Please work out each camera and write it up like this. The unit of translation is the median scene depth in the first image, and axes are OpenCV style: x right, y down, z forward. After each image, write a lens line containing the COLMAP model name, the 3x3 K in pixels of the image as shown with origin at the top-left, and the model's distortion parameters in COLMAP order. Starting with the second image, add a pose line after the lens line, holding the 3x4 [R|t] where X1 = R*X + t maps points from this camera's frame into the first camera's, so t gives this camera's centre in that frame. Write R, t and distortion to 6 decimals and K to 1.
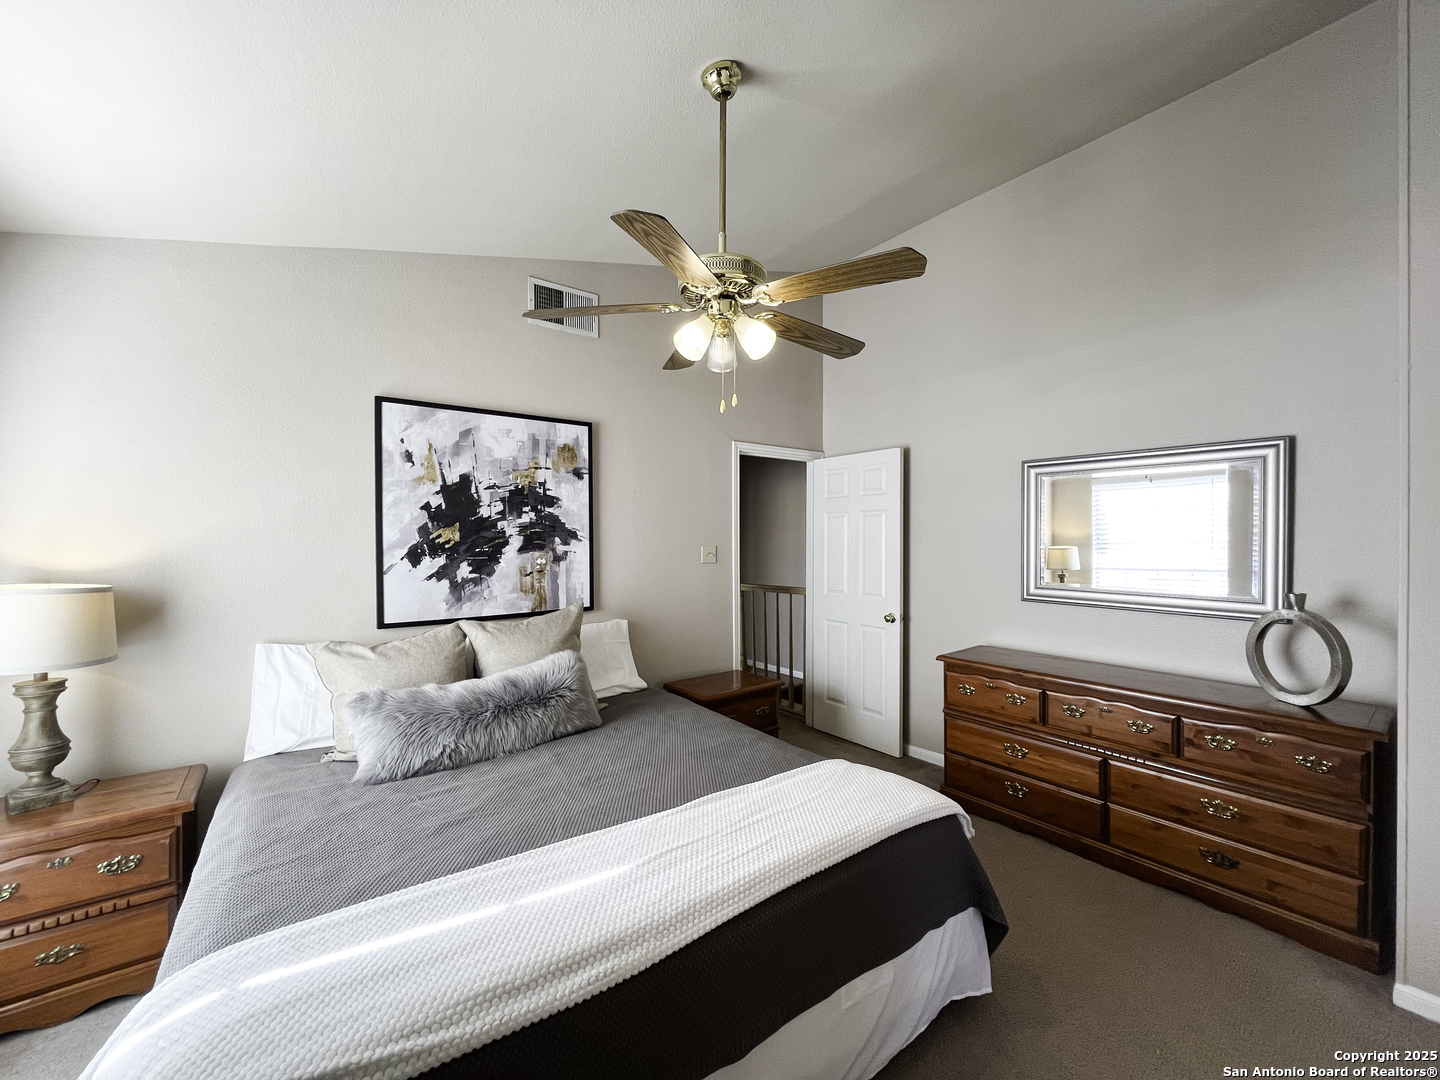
lens RADIAL K [[582.8, 0, 754.2], [0, 582.8, 540.4], [0, 0, 1]] dist [0.000408, -0.000061]
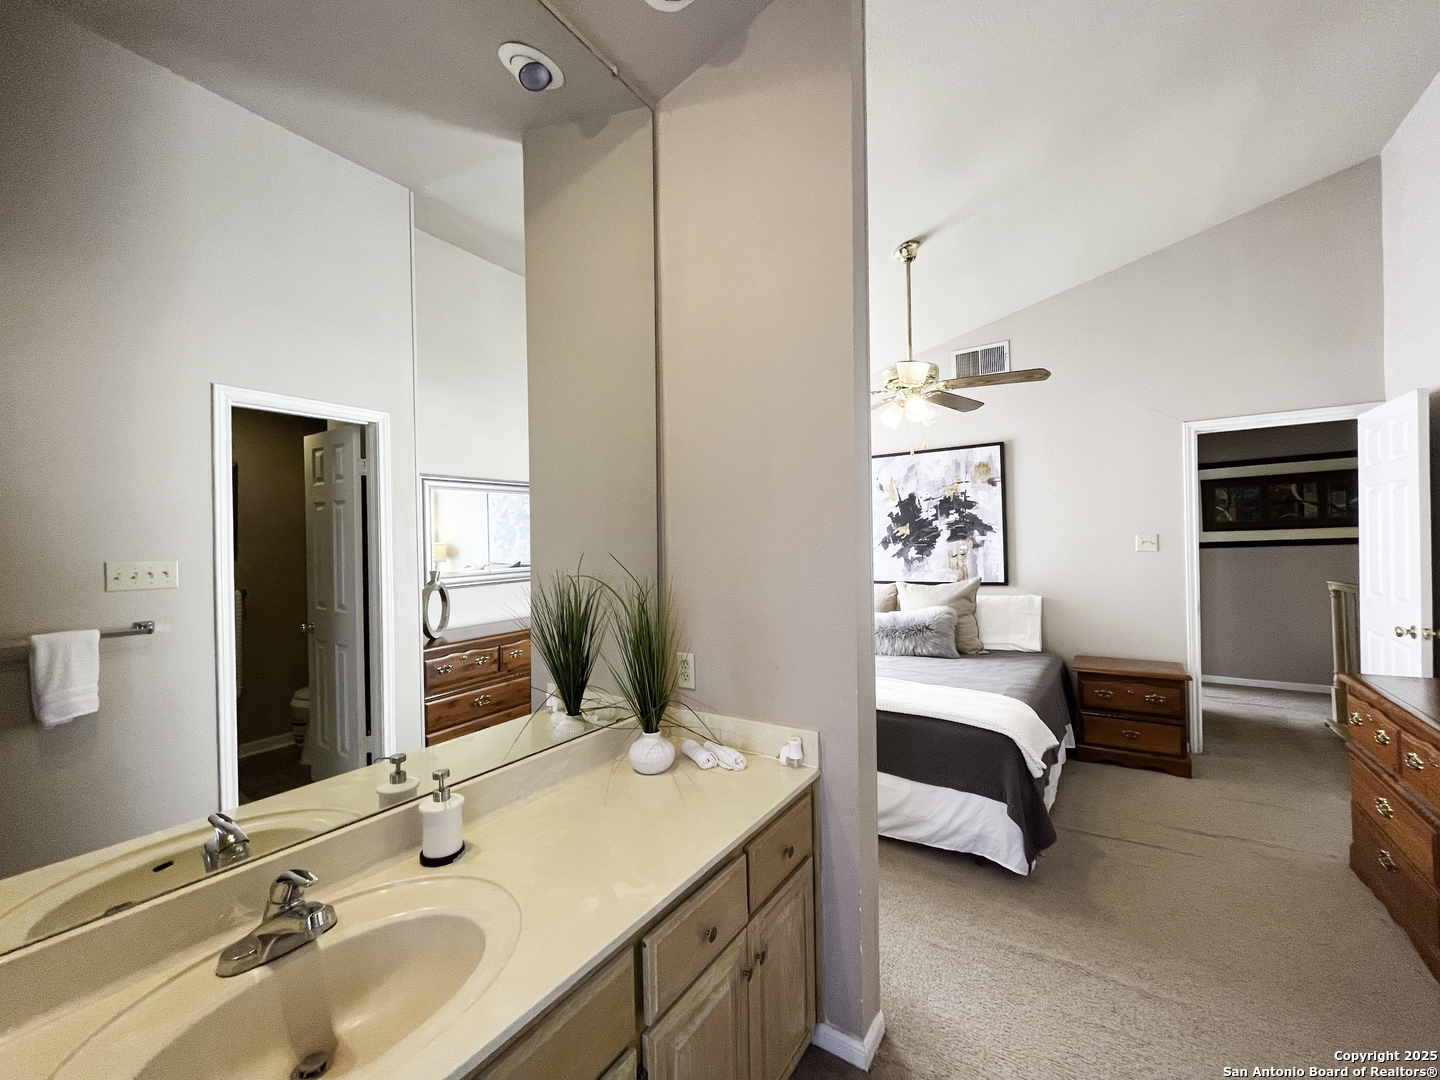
lens RADIAL K [[602.5, 0, 690.5], [0, 602.5, 539.4], [0, 0, 1]] dist [0.000140, -0.000249]
pose [[0.263764, -0.005089, -0.964574, 0.916955], [0.019249, 0.999815, -0.000011, 0.003554], [0.964395, -0.018565, 0.263813, -0.037684]]
